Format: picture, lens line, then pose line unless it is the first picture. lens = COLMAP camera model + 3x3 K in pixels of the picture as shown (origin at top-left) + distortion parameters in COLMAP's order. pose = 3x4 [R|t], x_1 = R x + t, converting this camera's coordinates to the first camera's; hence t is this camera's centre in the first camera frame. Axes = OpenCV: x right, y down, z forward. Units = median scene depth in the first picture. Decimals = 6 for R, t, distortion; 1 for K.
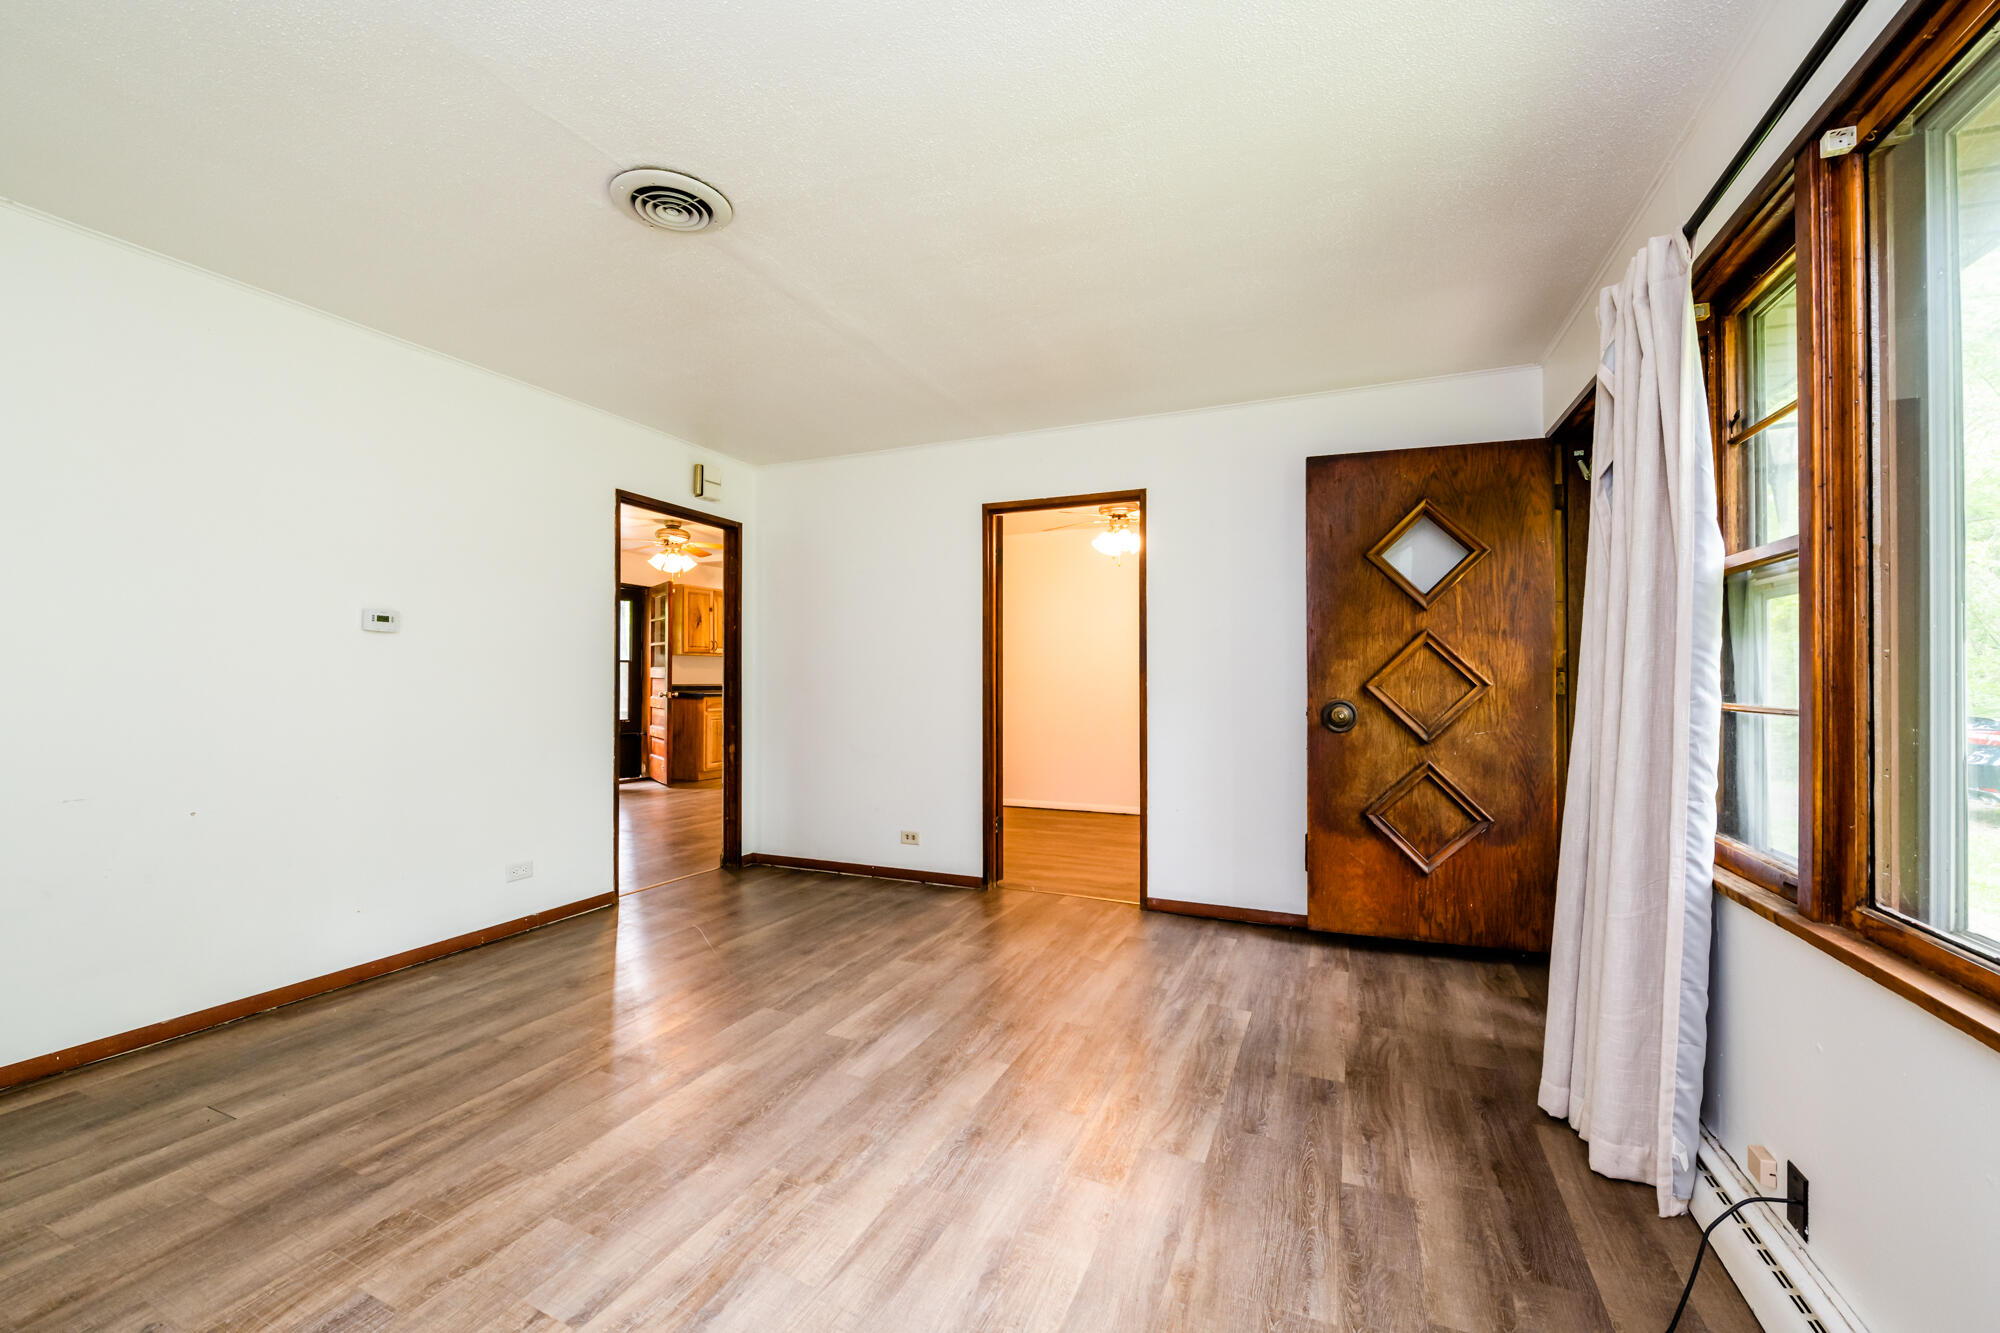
lens RADIAL K [[796.2, 0, 1009.5], [0, 796.2, 664.8], [0, 0, 1]] dist [0.001446, -0.000302]
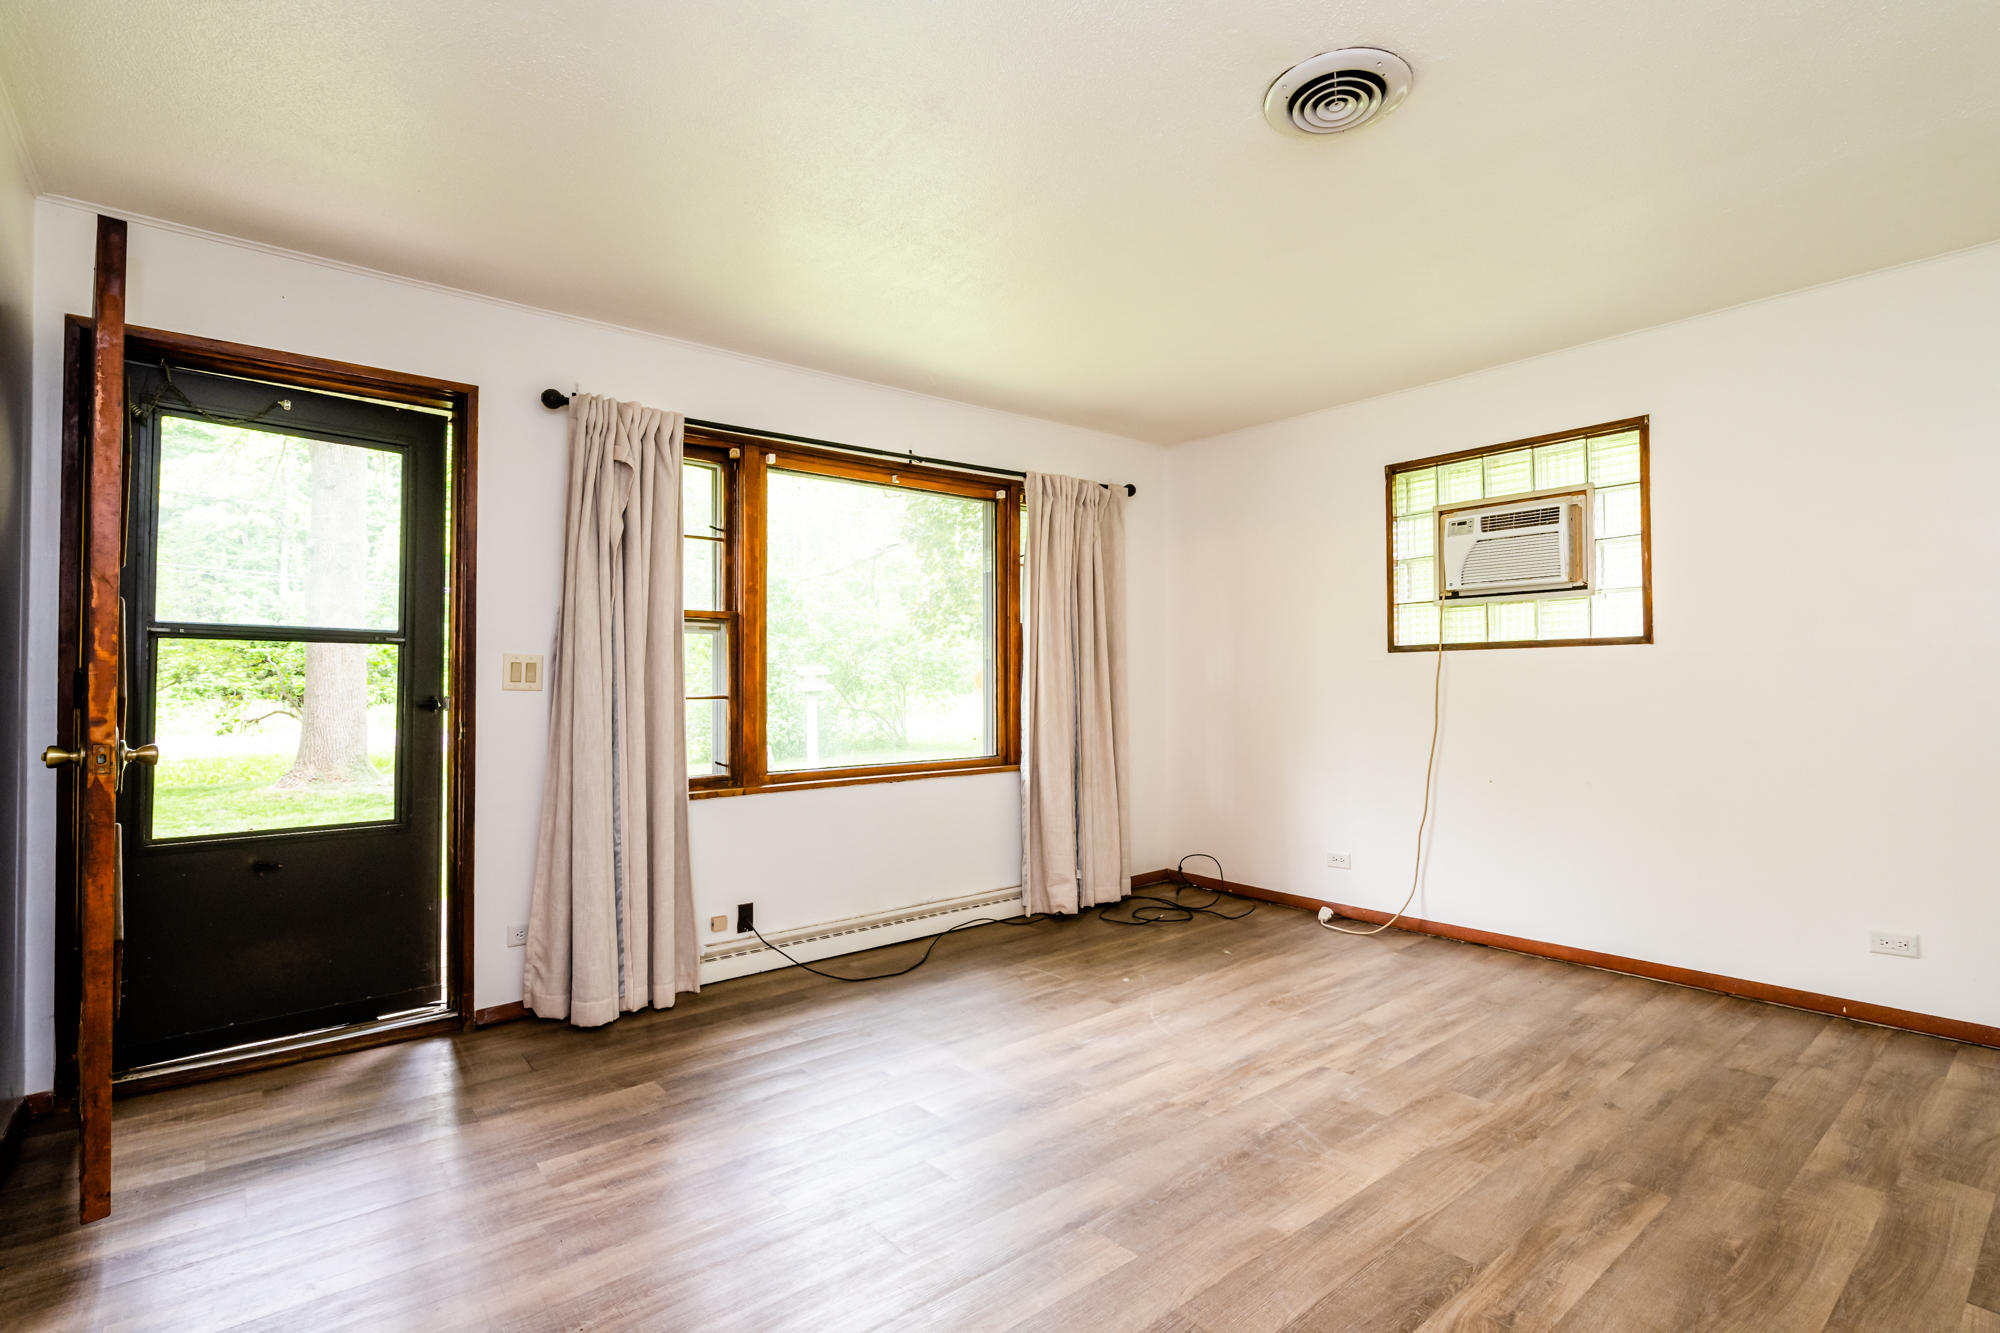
lens RADIAL K [[937.9, 0, 998.3], [0, 937.9, 667.5], [0, 0, 1]] dist [-0.000213, -0.001104]
pose [[-0.886734, 0.006286, 0.462238, -0.671385], [-0.003022, 0.999807, -0.019393, 0.029783], [-0.462271, -0.018593, -0.886544, 2.413227]]
